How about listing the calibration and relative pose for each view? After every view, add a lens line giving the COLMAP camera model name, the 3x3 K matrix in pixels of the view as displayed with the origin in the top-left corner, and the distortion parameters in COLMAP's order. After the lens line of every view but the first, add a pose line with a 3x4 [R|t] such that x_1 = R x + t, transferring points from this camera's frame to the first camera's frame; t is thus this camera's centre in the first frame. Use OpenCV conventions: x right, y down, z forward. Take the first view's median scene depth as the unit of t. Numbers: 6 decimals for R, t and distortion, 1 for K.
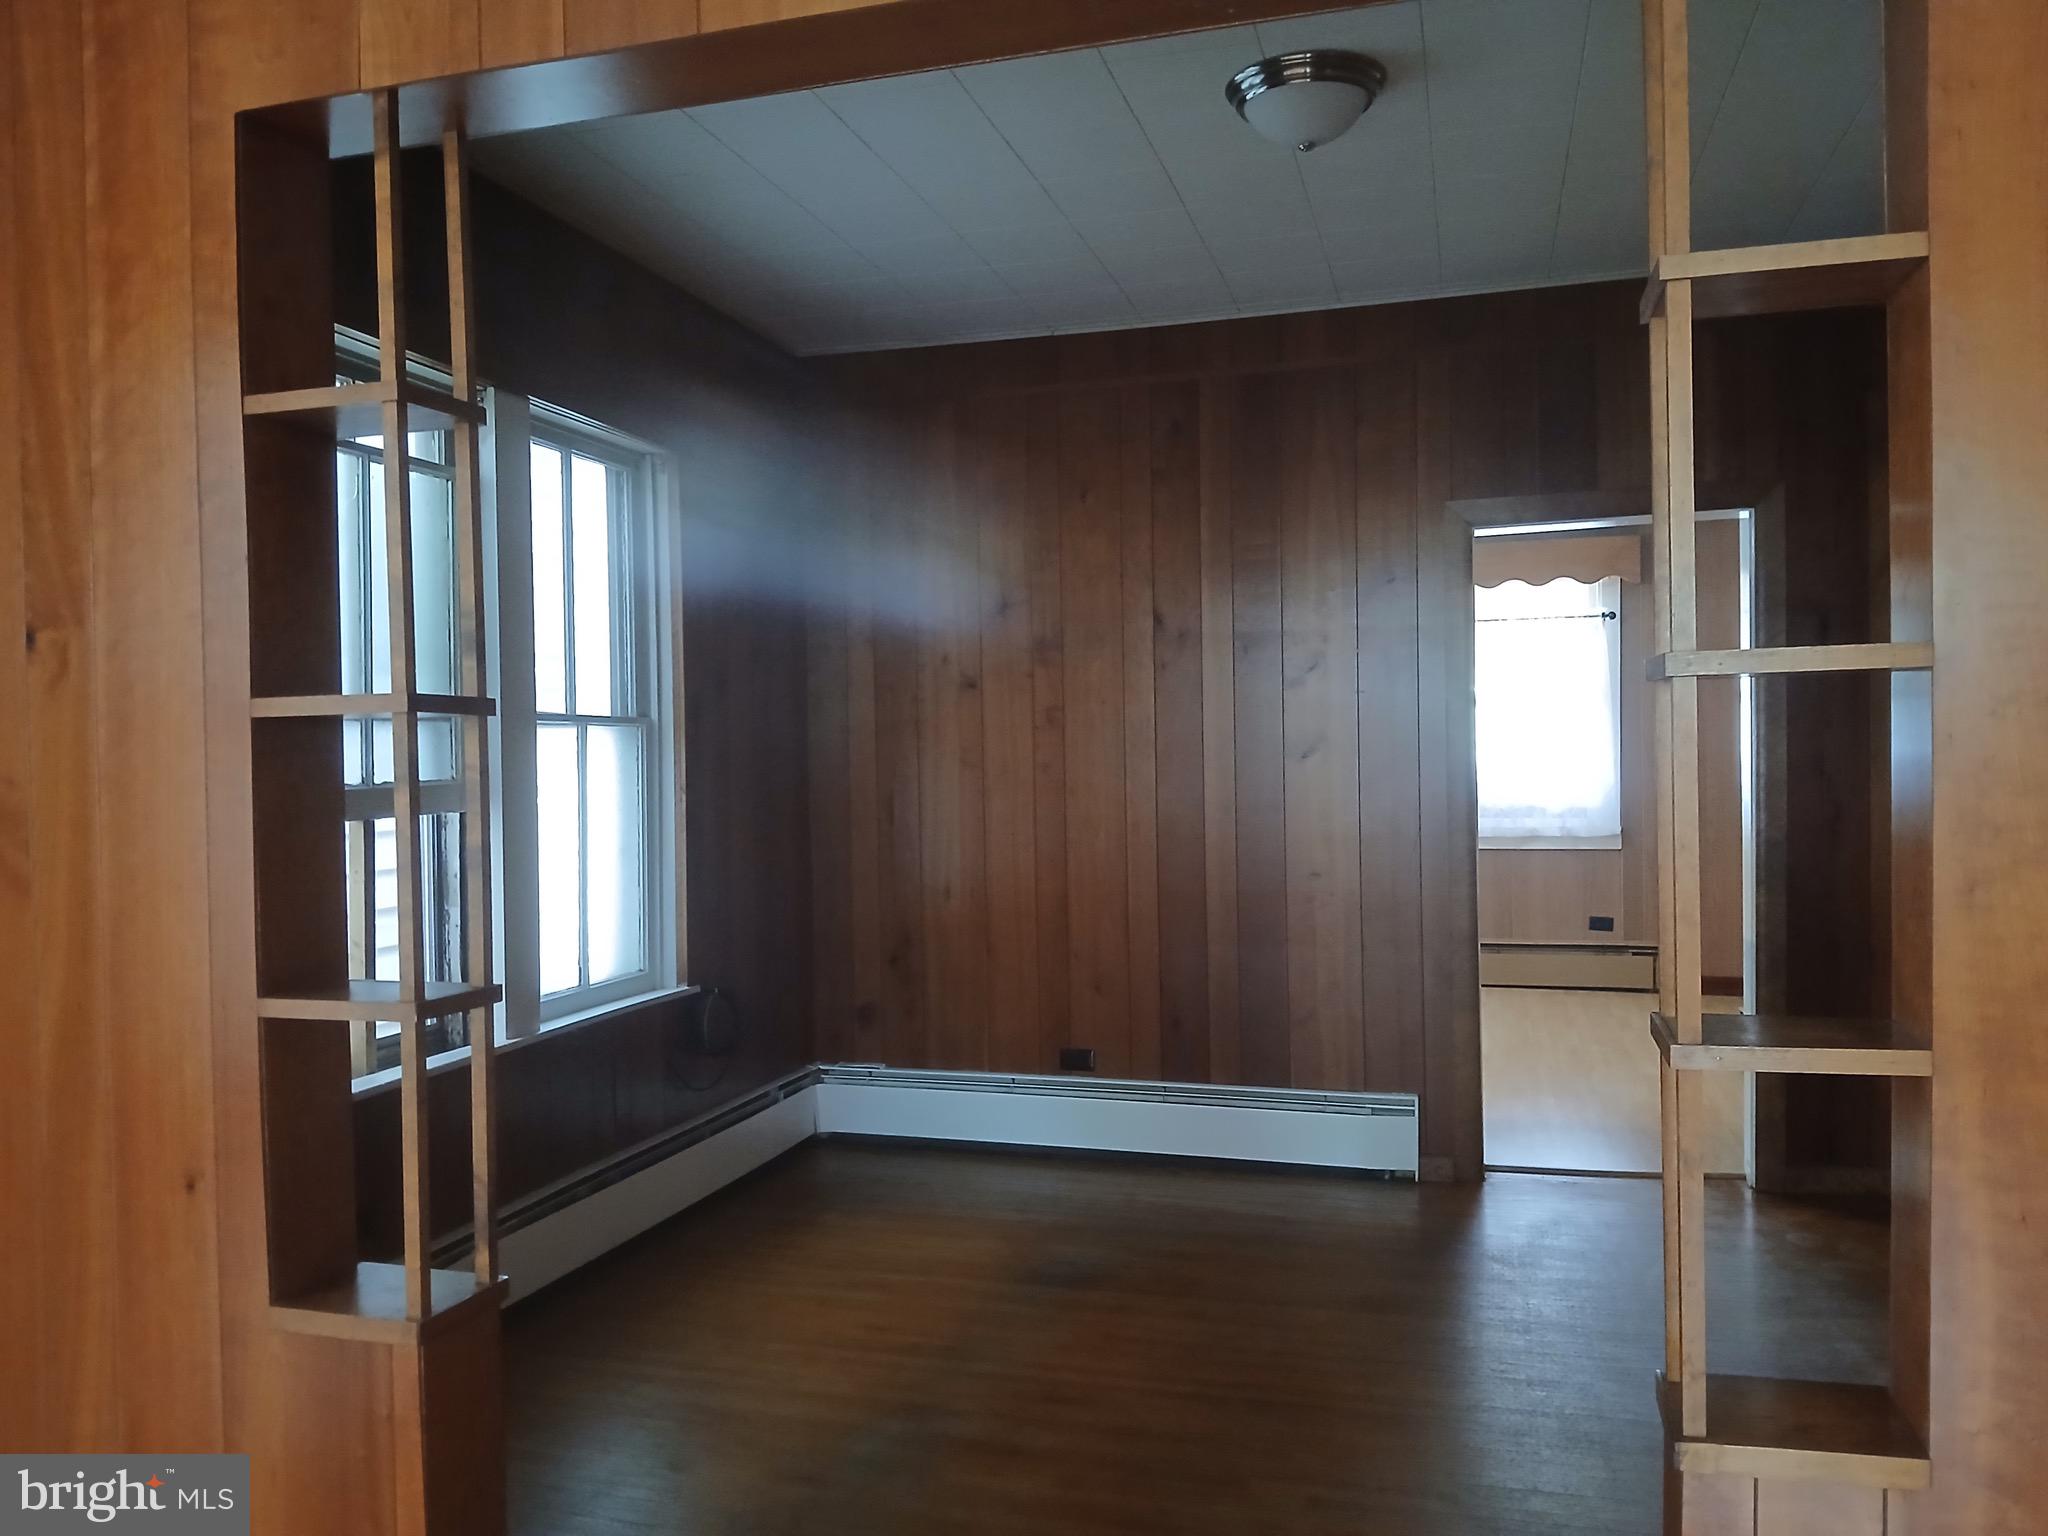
lens RADIAL K [[1566.6, 0, 1004.4], [0, 1566.6, 774.6], [0, 0, 1]] dist [0.087250, -0.093587]
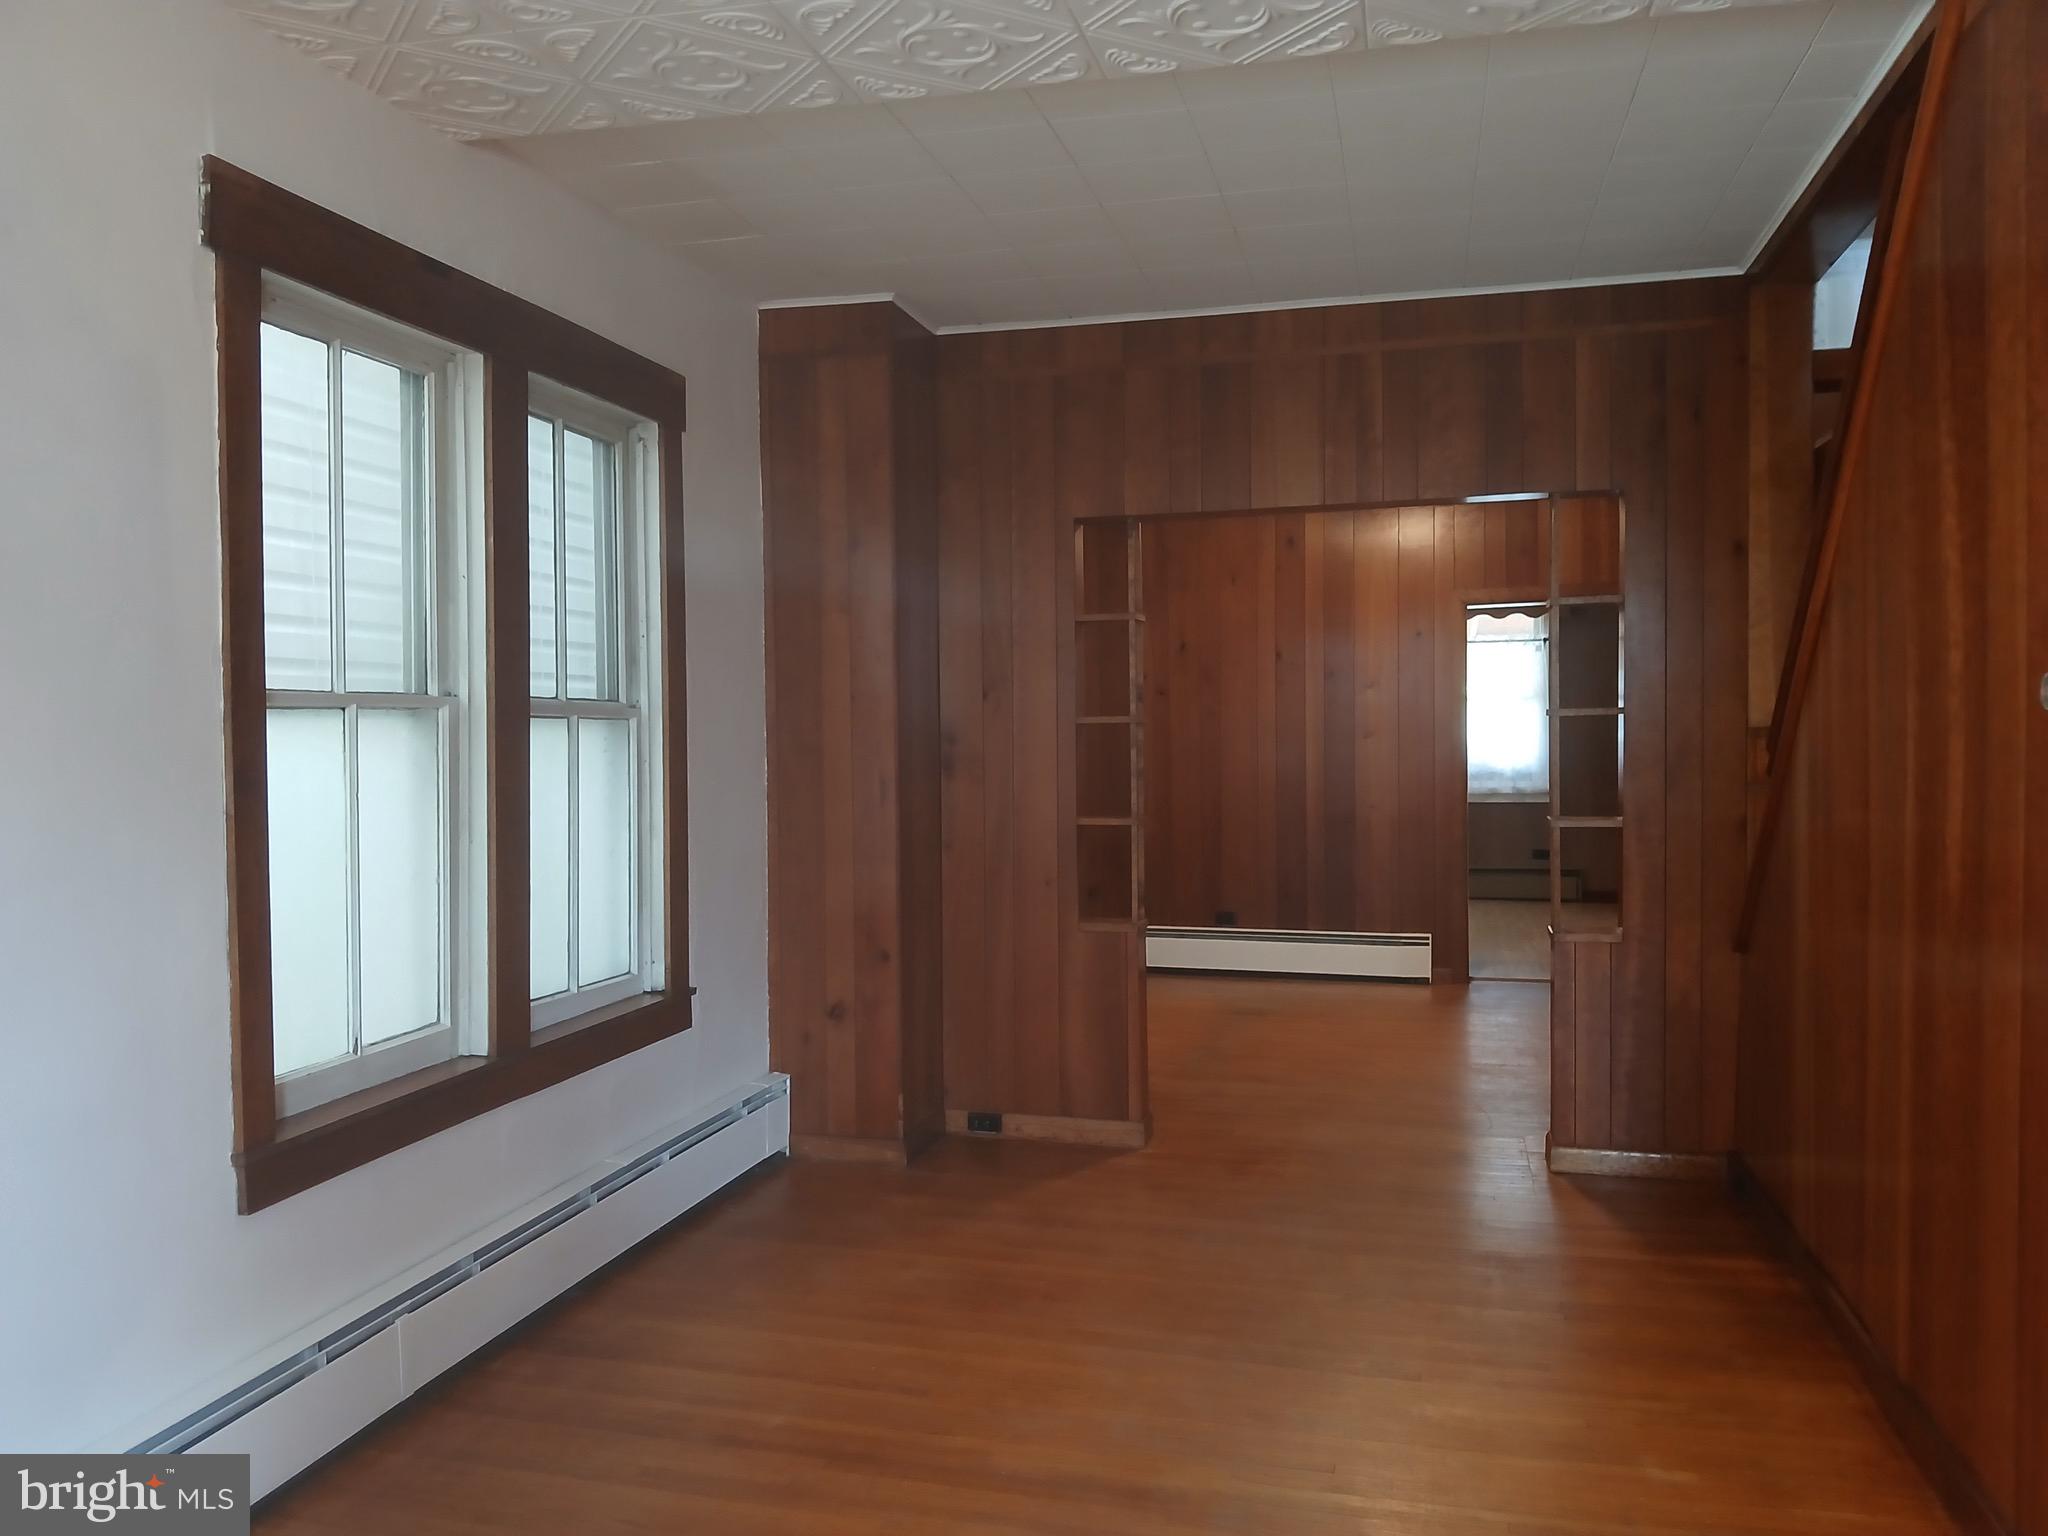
lens RADIAL K [[1631.3, 0, 1024.0], [0, 1631.3, 768.0], [0, 0, 1]] dist [0.077389, -0.147282]
pose [[0.998688, 0.005478, 0.050914, -0.272884], [-0.006205, 0.999881, 0.014142, 0.000804], [-0.050831, -0.014439, 0.998603, -0.753989]]
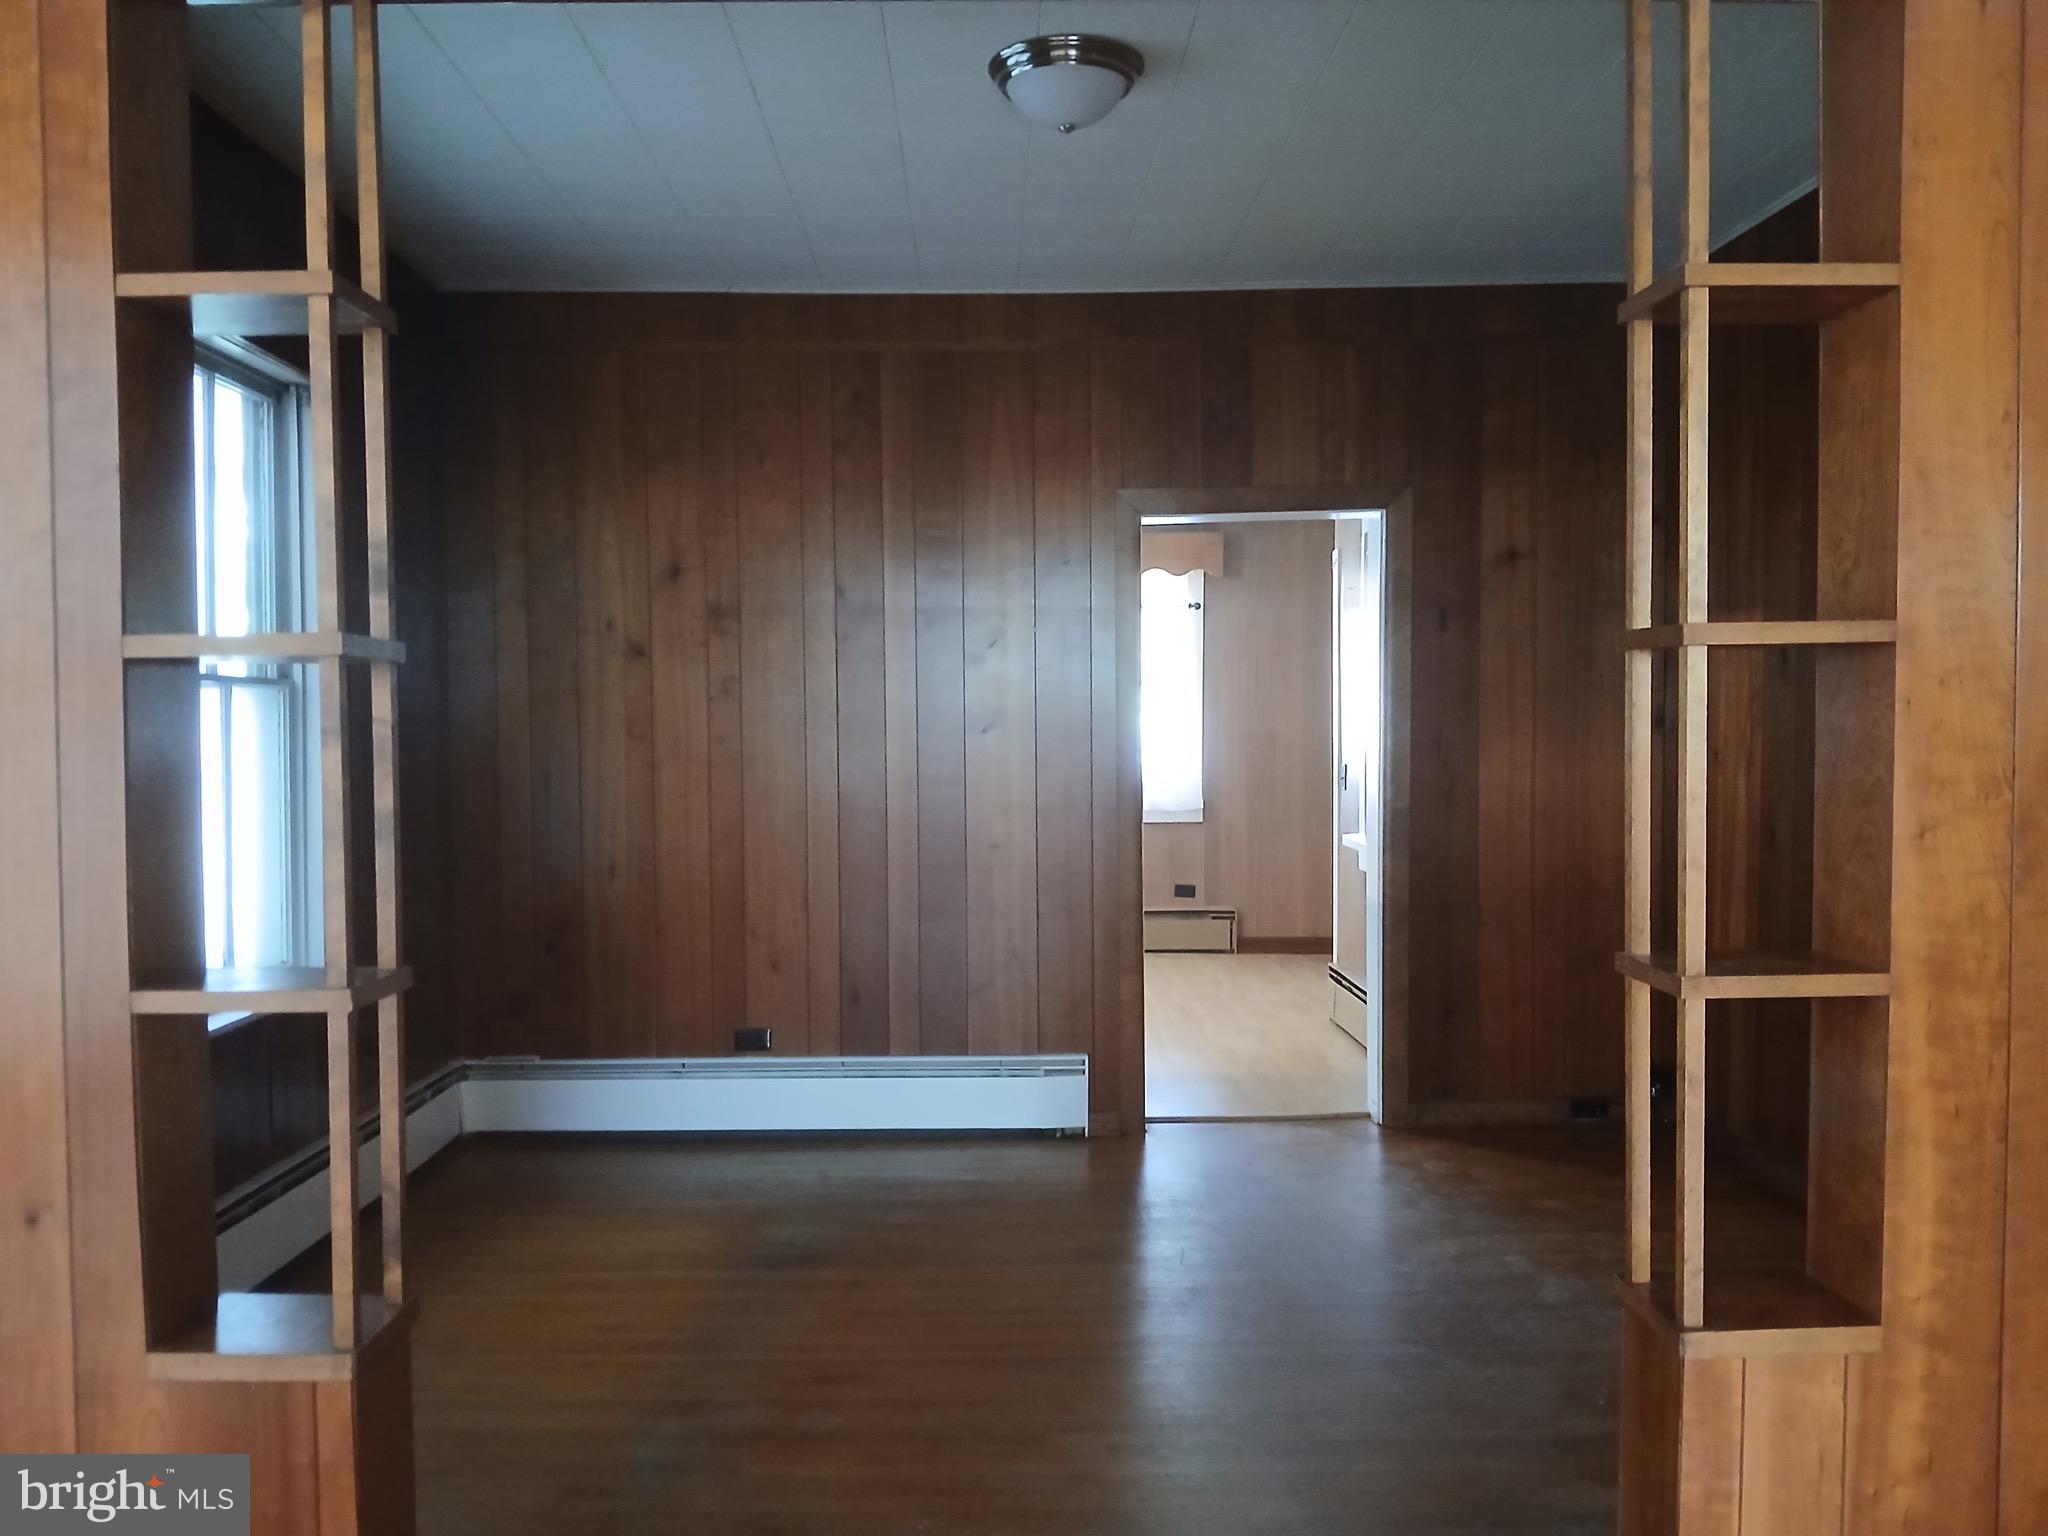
lens RADIAL K [[1566.6, 0, 1004.4], [0, 1566.6, 774.6], [0, 0, 1]] dist [0.087250, -0.093587]
pose [[0.956546, 0.001322, 0.291579, -0.096395], [-0.004986, 0.999918, 0.011824, 0.004625], [-0.291539, -0.012764, 0.956474, 0.020567]]
